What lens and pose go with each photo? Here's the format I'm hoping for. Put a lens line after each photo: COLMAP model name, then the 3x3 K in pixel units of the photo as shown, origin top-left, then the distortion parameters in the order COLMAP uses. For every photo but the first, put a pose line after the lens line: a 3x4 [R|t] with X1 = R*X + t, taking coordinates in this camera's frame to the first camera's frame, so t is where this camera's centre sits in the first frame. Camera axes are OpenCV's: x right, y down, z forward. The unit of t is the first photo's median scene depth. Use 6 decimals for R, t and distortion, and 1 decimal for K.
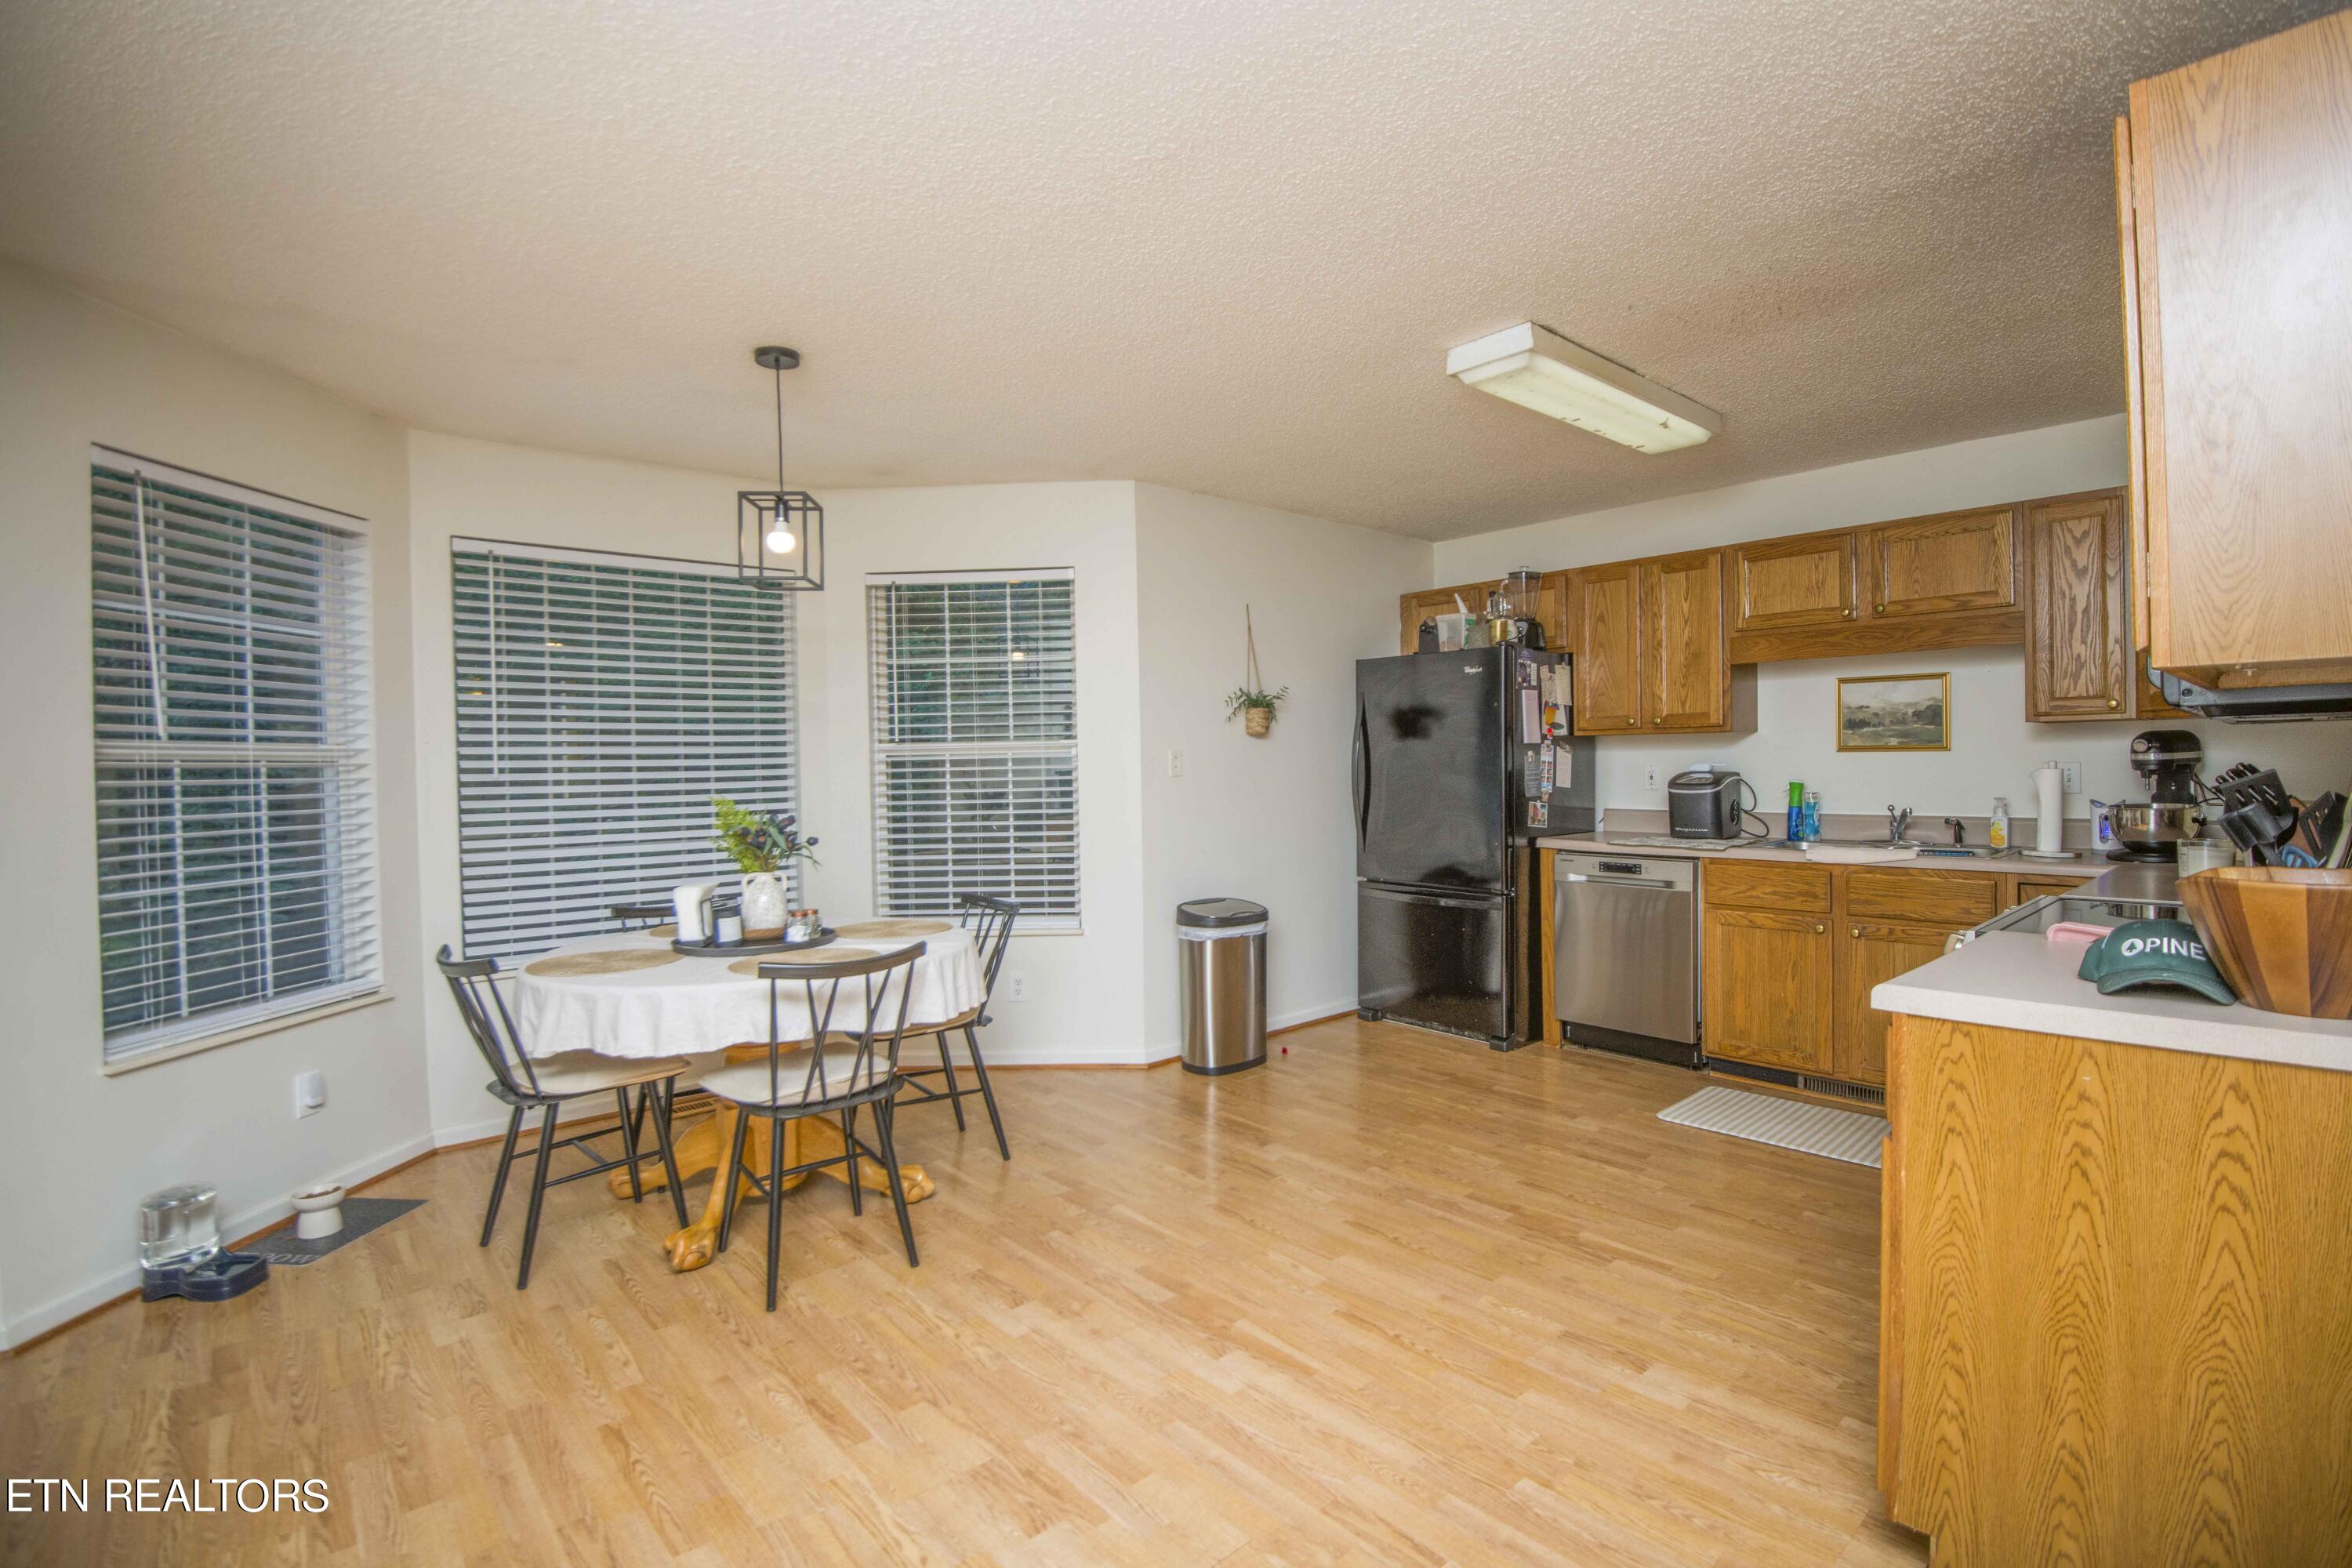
lens RADIAL K [[1072.7, 0, 1187.9], [0, 1072.7, 775.2], [0, 0, 1]] dist [-0.025122, -0.004905]
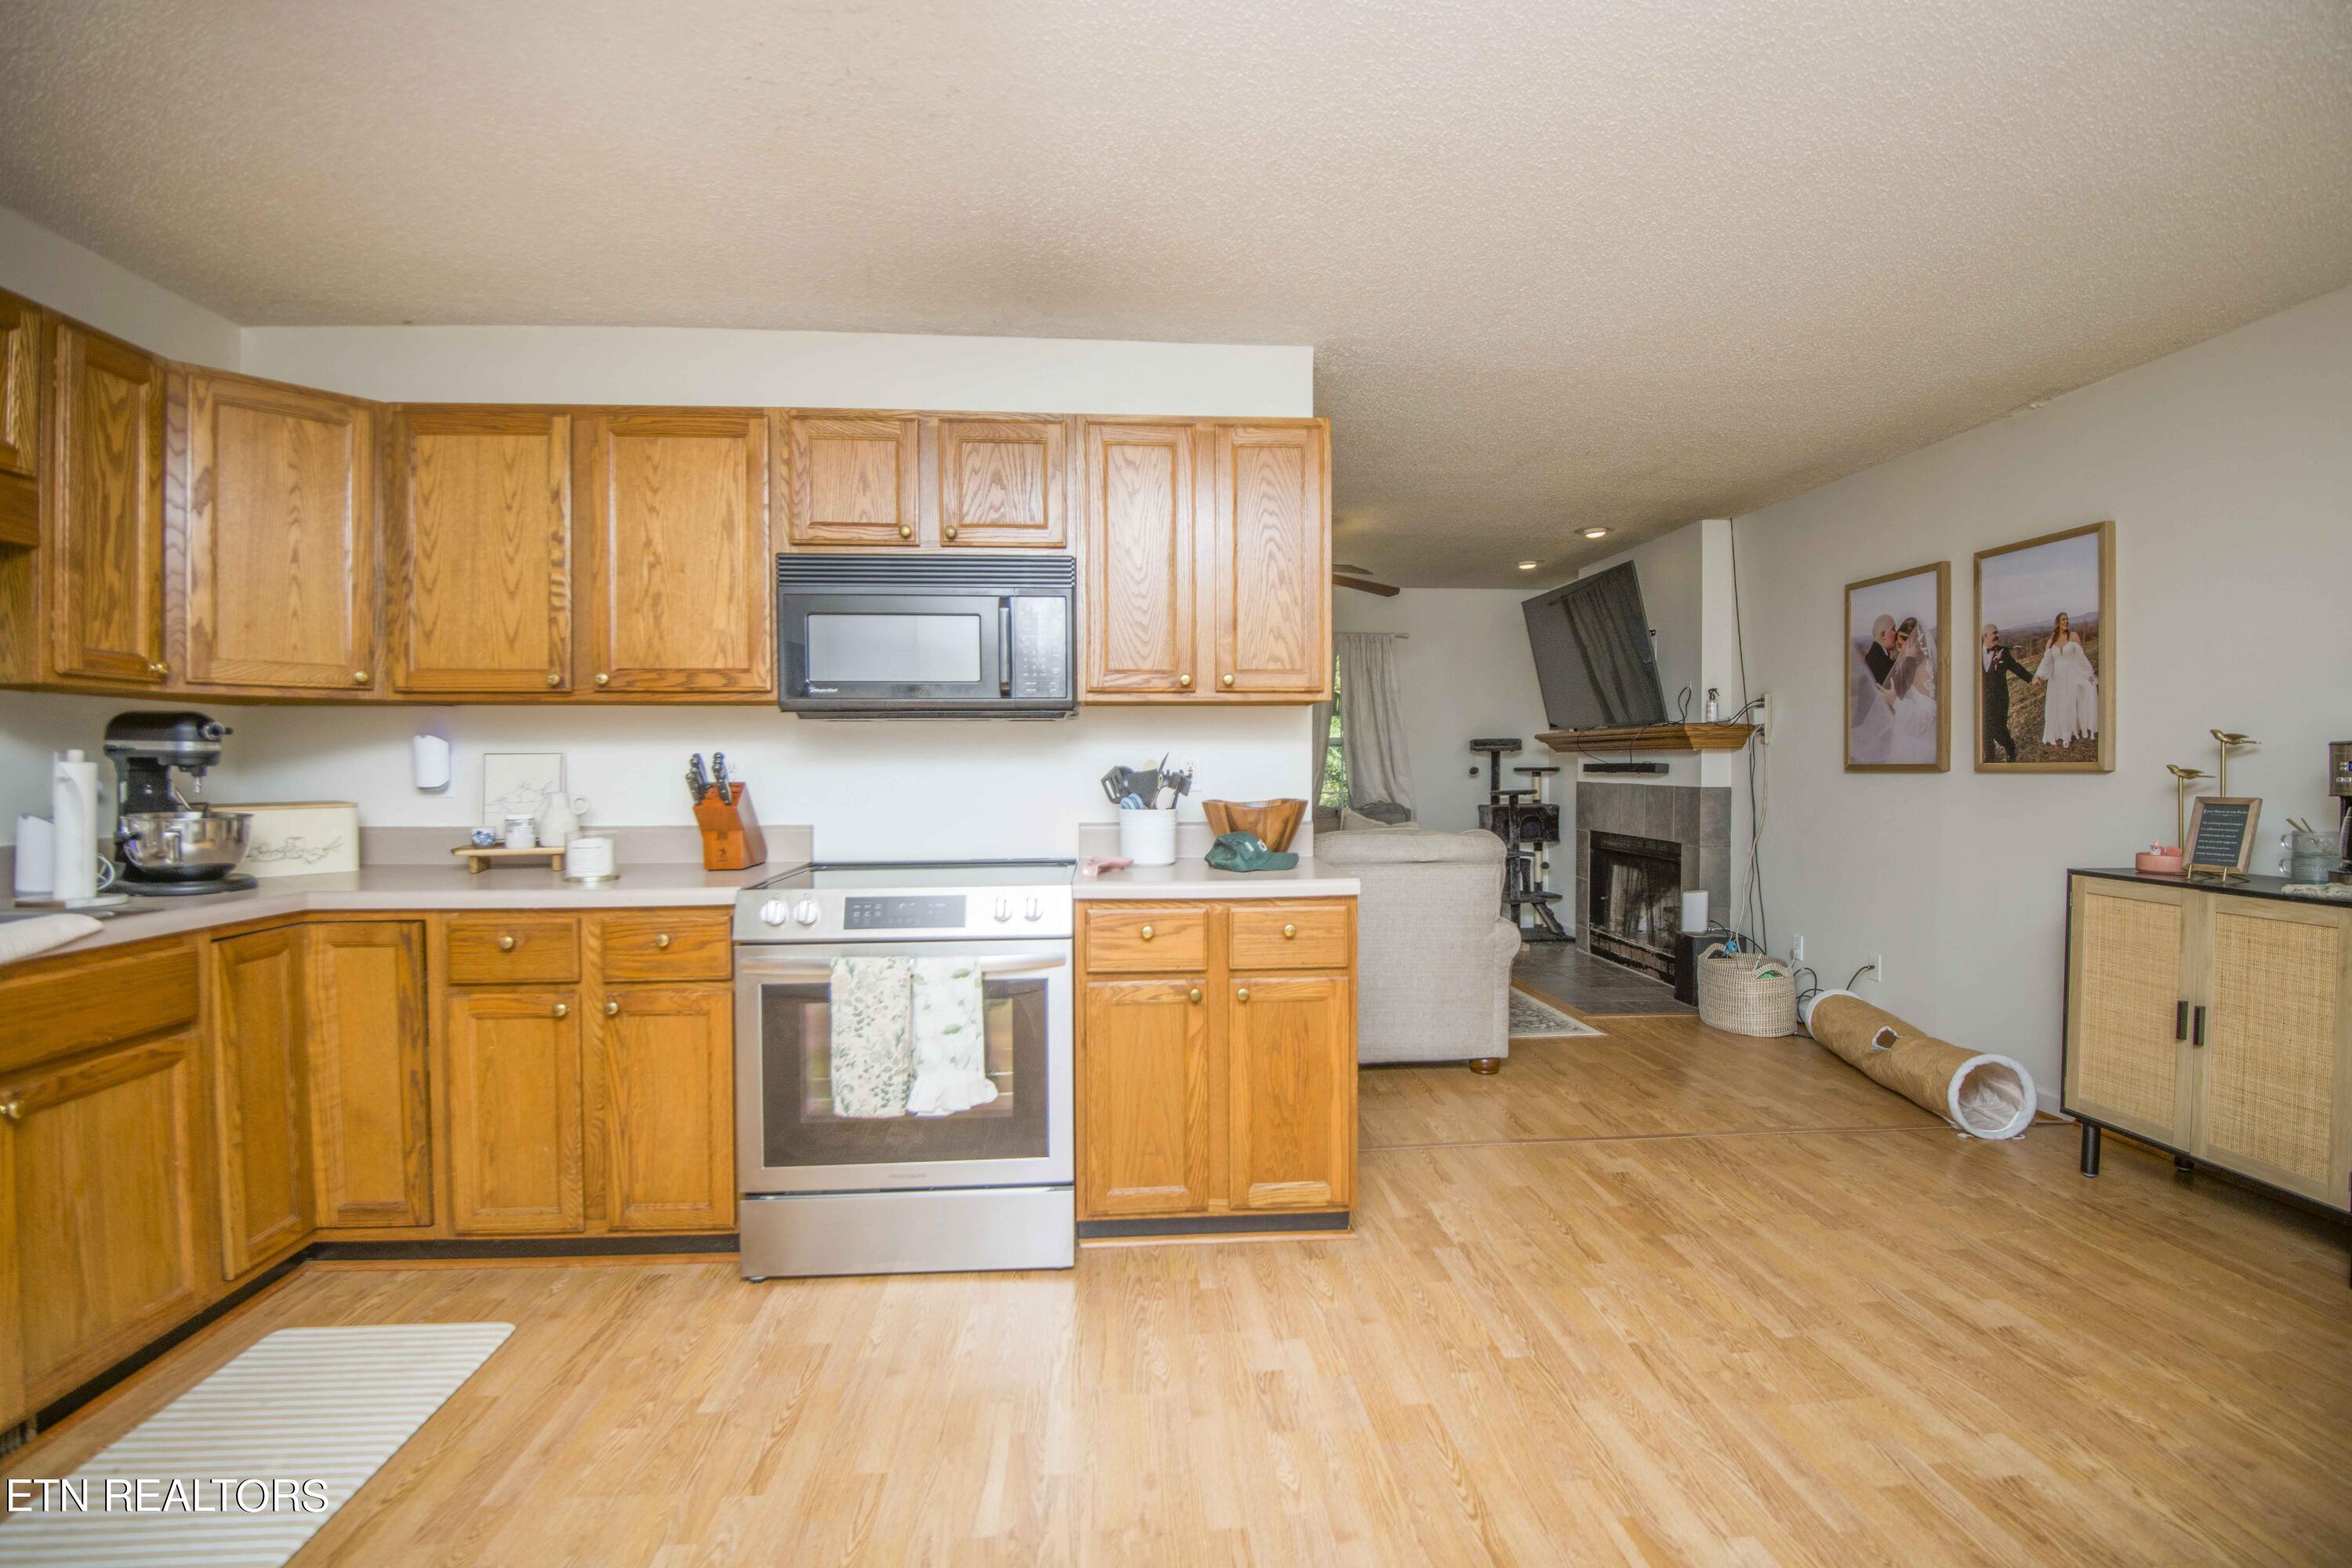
lens RADIAL K [[1072.7, 0, 1188.8], [0, 1072.7, 780.9], [0, 0, 1]] dist [-0.025122, -0.004905]
pose [[-0.794502, 0.004576, 0.607244, -0.054377], [0.018532, 0.999689, 0.016712, 0.005477], [-0.606979, 0.024531, -0.794339, 1.016629]]
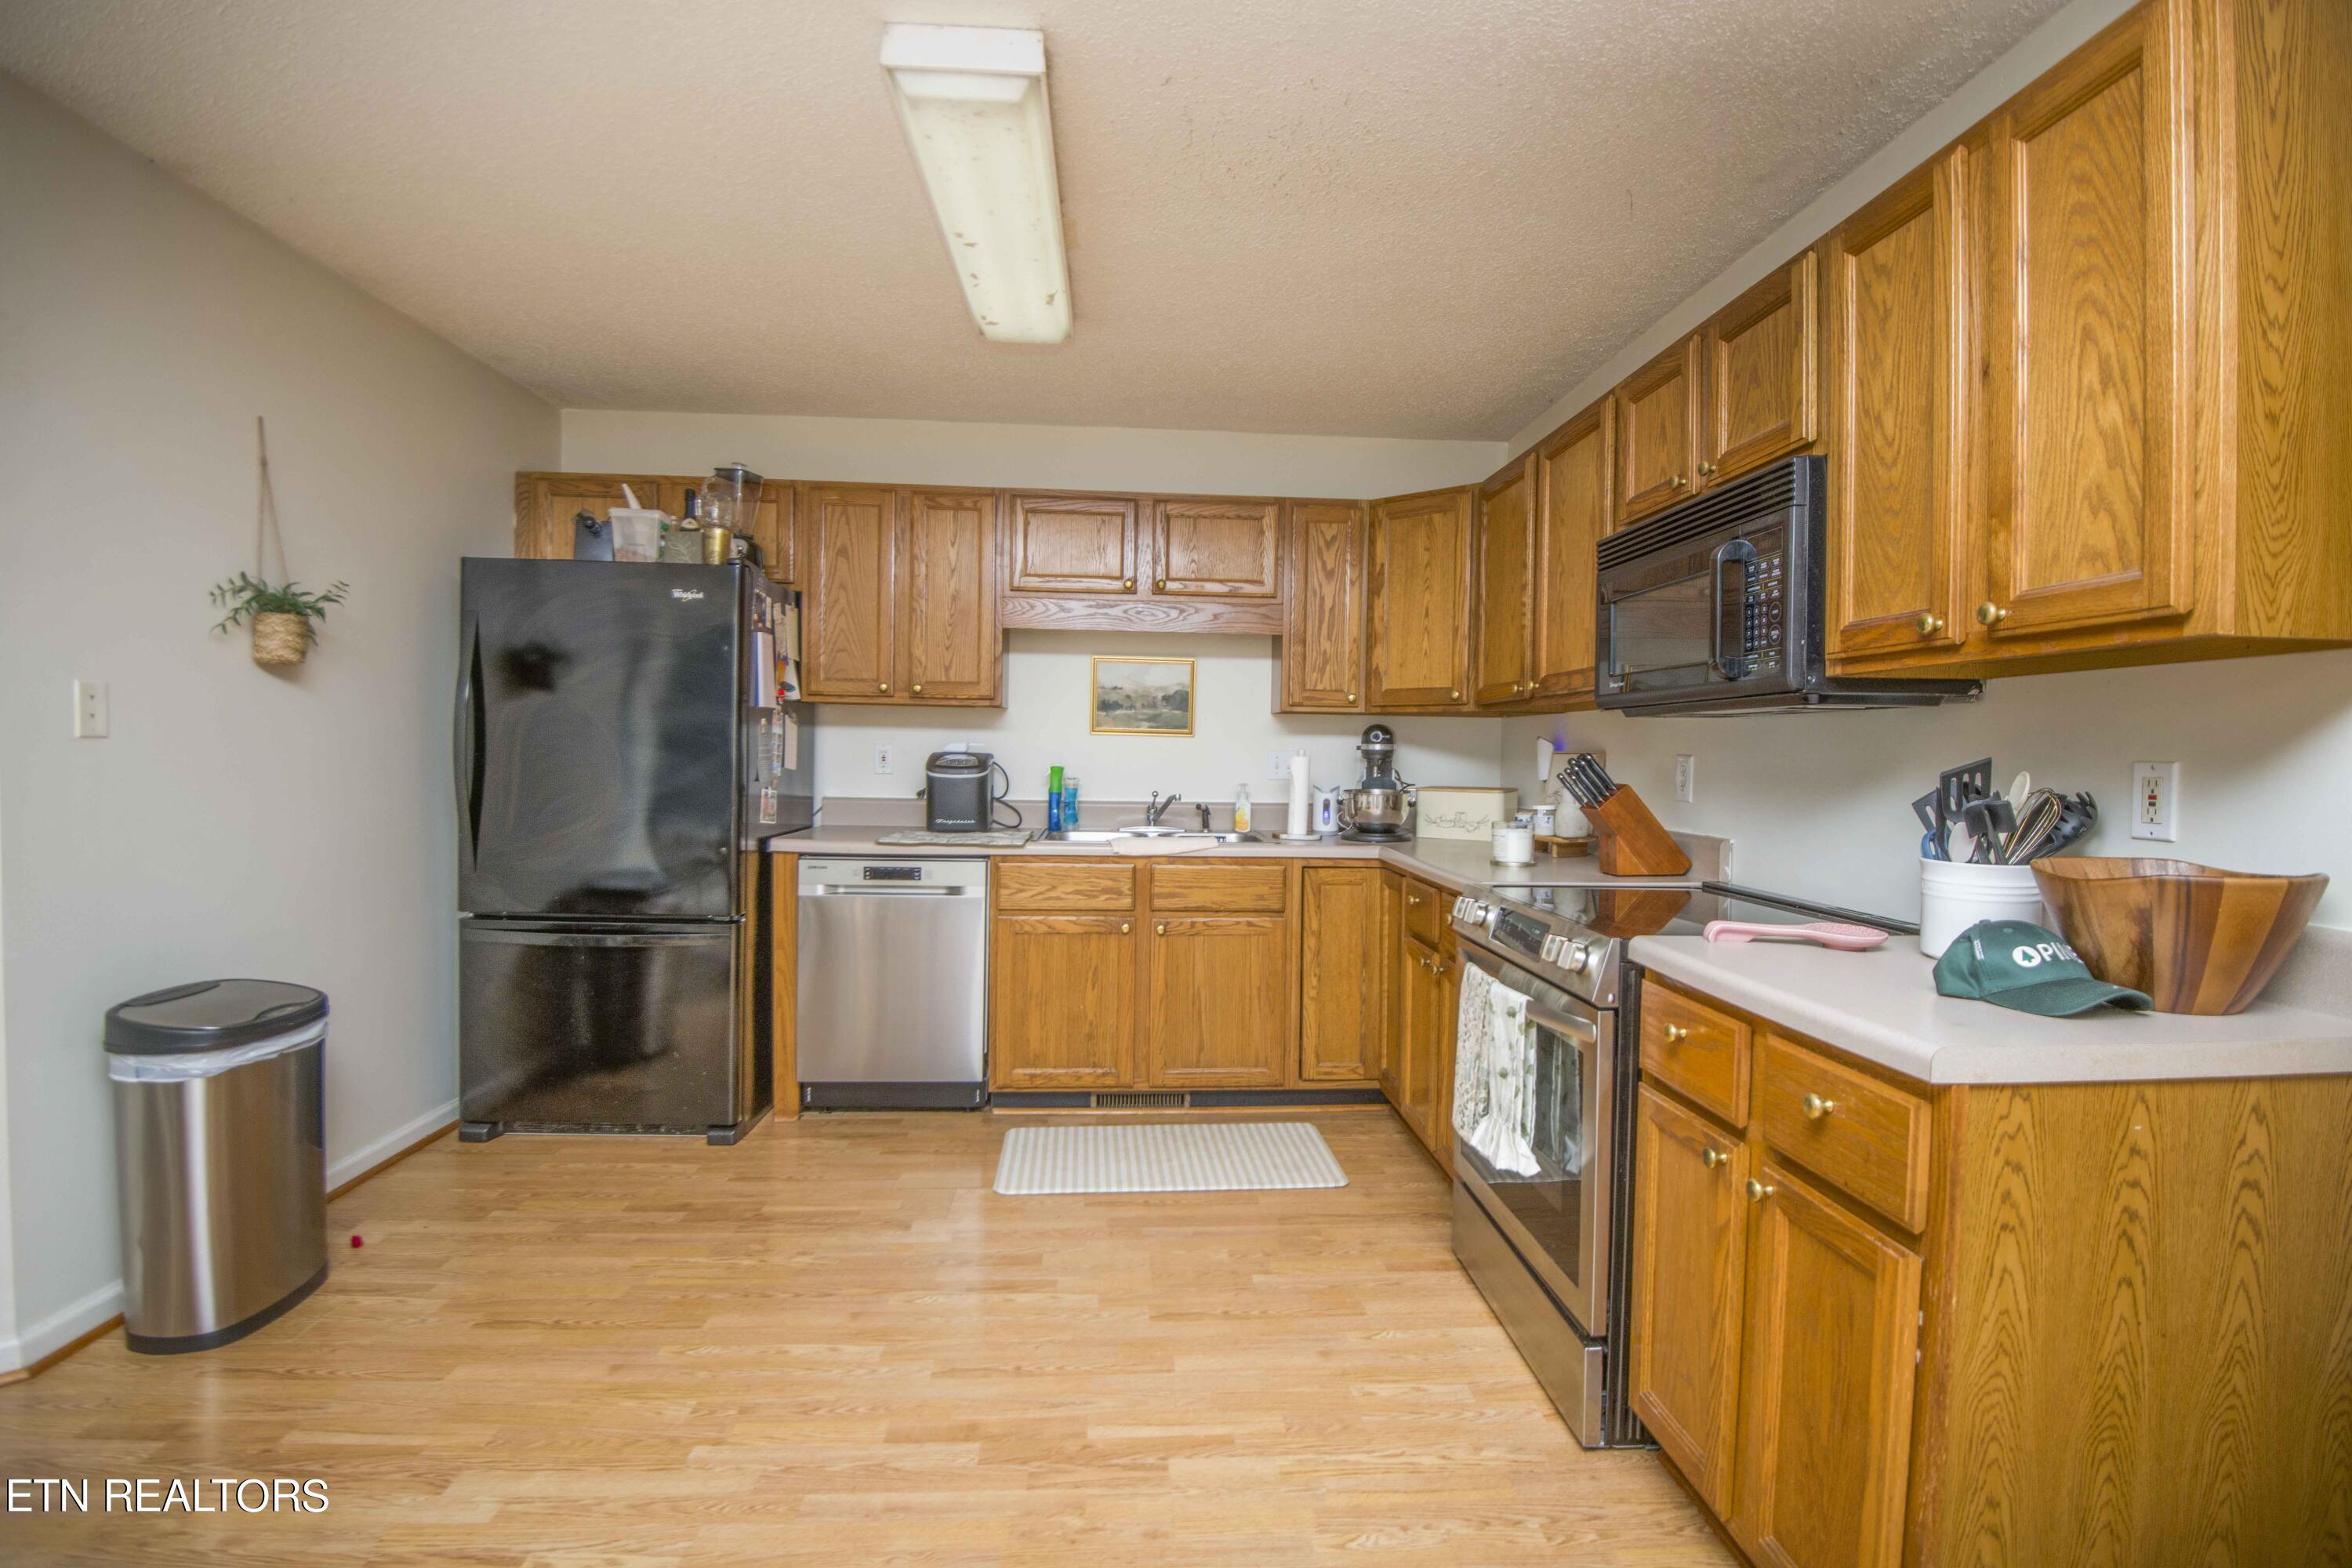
lens RADIAL K [[1072.7, 0, 1198.9], [0, 1072.7, 780.4], [0, 0, 1]] dist [-0.025122, -0.004905]
pose [[0.608067, 0.002117, 0.793883, -0.088782], [-0.017692, 0.999784, 0.010885, 0.007565], [-0.793689, -0.020665, 0.607973, 0.400071]]
